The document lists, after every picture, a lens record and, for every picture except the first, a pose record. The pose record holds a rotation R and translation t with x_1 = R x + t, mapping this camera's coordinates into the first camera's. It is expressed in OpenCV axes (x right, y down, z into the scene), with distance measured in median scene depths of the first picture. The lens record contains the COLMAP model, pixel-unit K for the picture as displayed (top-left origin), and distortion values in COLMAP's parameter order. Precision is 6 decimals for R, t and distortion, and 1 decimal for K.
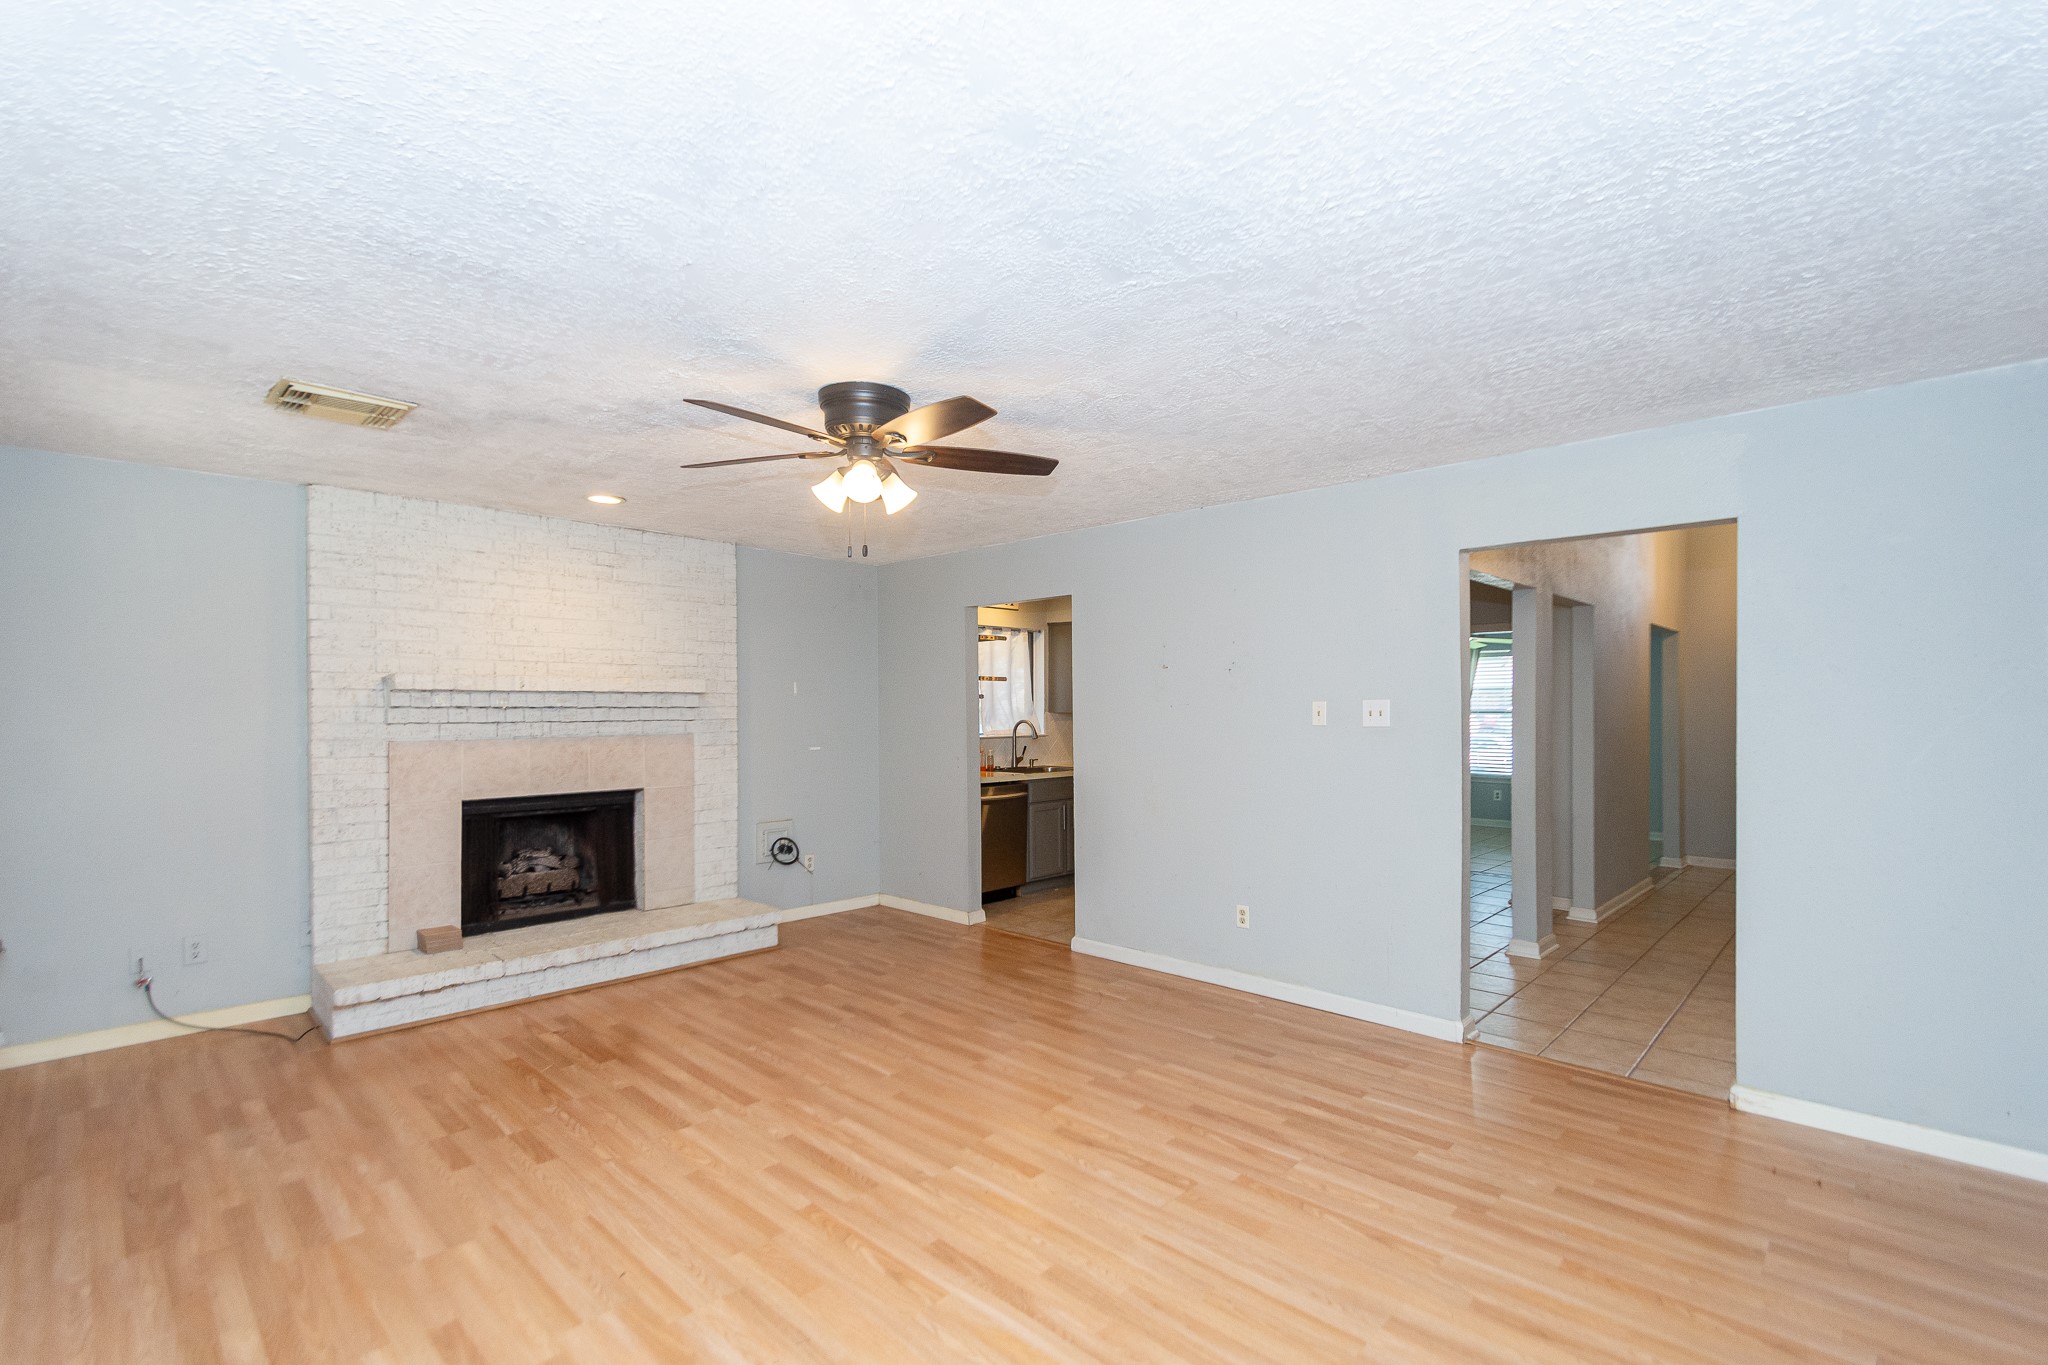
lens RADIAL K [[936.6, 0, 1002.6], [0, 936.6, 712.3], [0, 0, 1]] dist [0.000534, -0.000244]
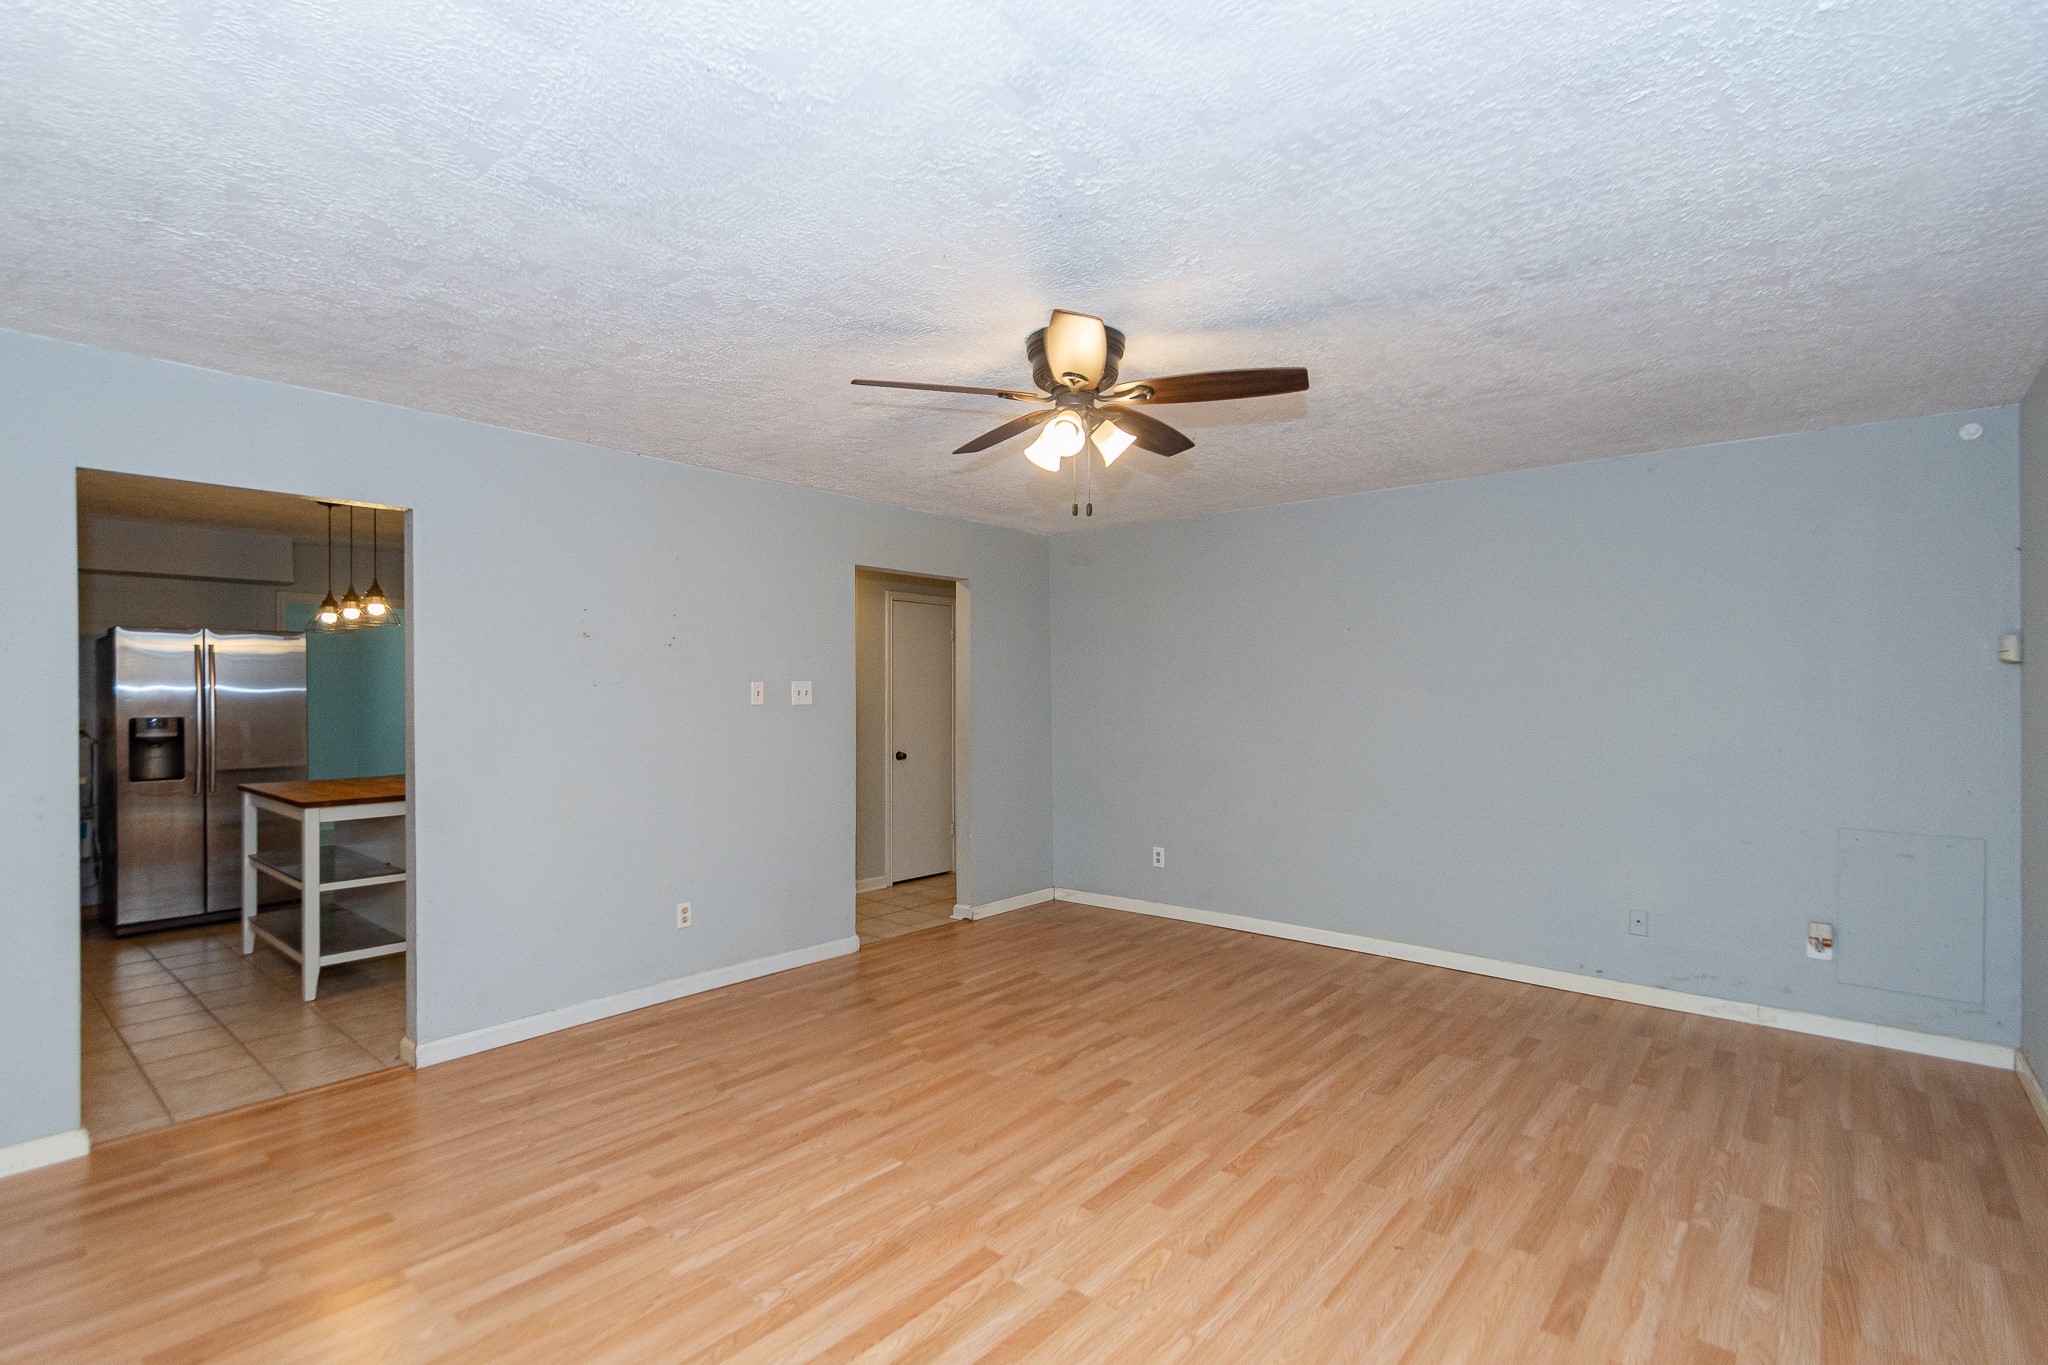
lens RADIAL K [[953.1, 0, 1024.0], [0, 953.1, 682.5], [0, 0, 1]] dist [-0.000124, -0.000672]
pose [[-0.079371, 0.014879, 0.996734, -1.036599], [0.008611, 0.999862, -0.014240, 0.009742], [-0.996808, 0.007453, -0.079488, 1.097779]]
